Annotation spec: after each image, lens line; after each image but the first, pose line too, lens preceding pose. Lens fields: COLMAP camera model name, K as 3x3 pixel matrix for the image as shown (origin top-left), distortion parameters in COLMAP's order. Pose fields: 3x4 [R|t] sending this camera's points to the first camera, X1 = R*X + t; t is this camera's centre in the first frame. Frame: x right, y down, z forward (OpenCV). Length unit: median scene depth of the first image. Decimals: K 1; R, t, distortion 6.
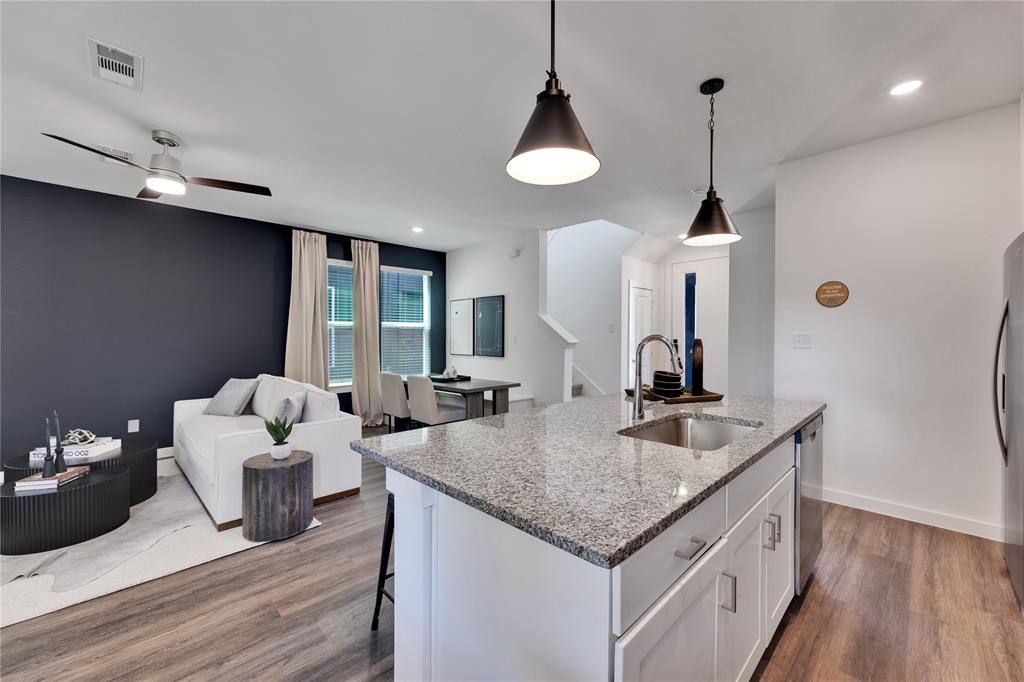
lens RADIAL K [[404.4, 0, 509.1], [0, 404.4, 341.5], [0, 0, 1]] dist [0.004252, -0.001201]
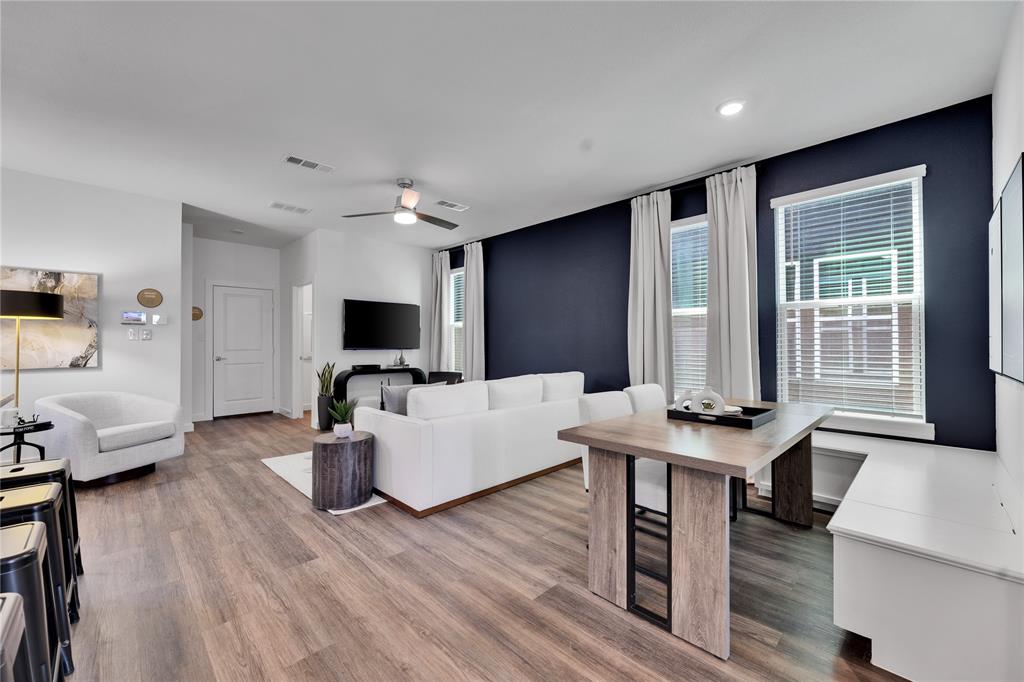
lens RADIAL K [[404.4, 0, 504.0], [0, 404.4, 340.7], [0, 0, 1]] dist [0.004252, -0.001201]
pose [[0.002344, -0.009880, -0.999948, 0.246813], [-0.013037, 0.999866, -0.009910, 0.016065], [0.999912, 0.013060, 0.002214, 0.663080]]
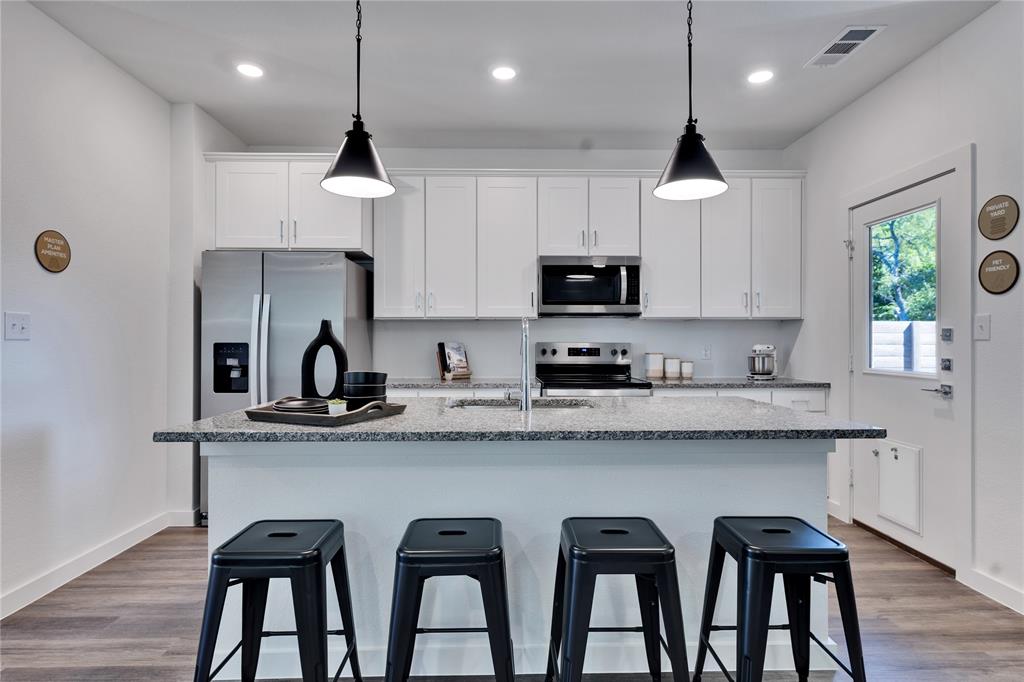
lens RADIAL K [[540.7, 0, 513.9], [0, 540.7, 338.9], [0, 0, 1]] dist [-0.001344, -0.000388]
pose [[-0.738276, 0.004031, 0.674487, -0.147121], [0.008092, 0.999963, 0.002880, 0.010736], [-0.674450, 0.007584, -0.738281, 0.604112]]
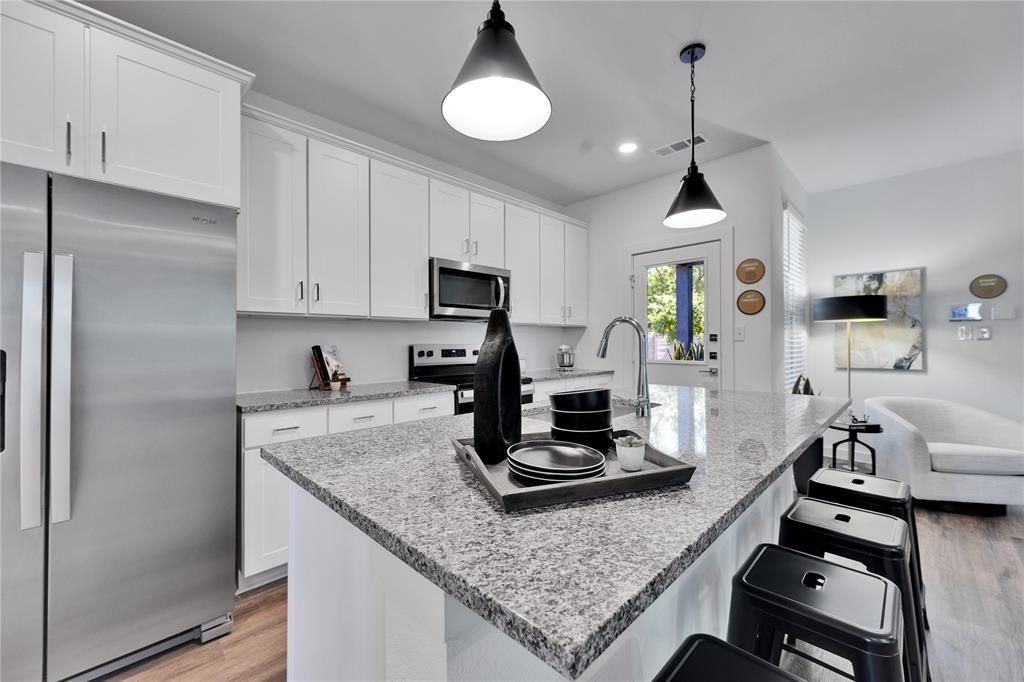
lens RADIAL K [[404.4, 0, 515.0], [0, 404.4, 339.8], [0, 0, 1]] dist [0.004252, -0.001201]
pose [[-0.999828, 0.005545, -0.017725, 0.192396], [0.005466, 0.999975, 0.004501, 0.010012], [0.017749, 0.004403, -0.999833, 0.586102]]
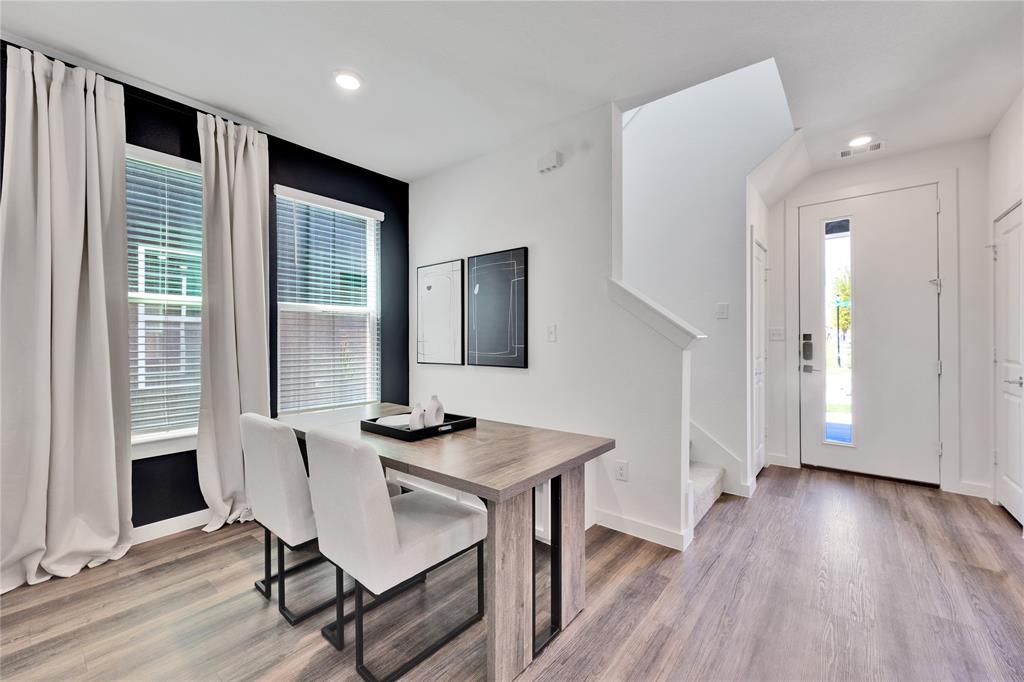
lens RADIAL K [[404.4, 0, 515.4], [0, 404.4, 337.1], [0, 0, 1]] dist [0.004252, -0.001201]
pose [[0.992497, -0.005058, 0.122167, -0.091777], [0.007493, 0.999782, -0.019481, 0.009346], [-0.122042, 0.020250, 0.992318, 0.499297]]
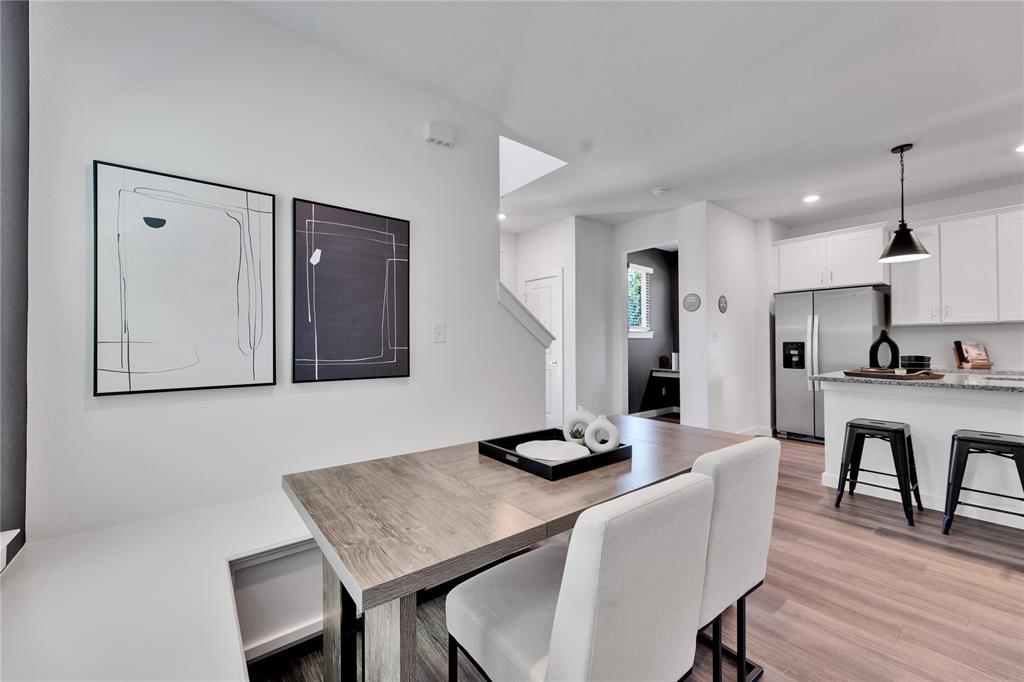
lens RADIAL K [[404.4, 0, 506.1], [0, 404.4, 340.8], [0, 0, 1]] dist [0.004252, -0.001201]
pose [[0.106283, 0.006675, 0.994314, -0.405621], [0.017233, 0.999815, -0.008554, 0.008778], [-0.994187, 0.018044, 0.106148, 0.870396]]
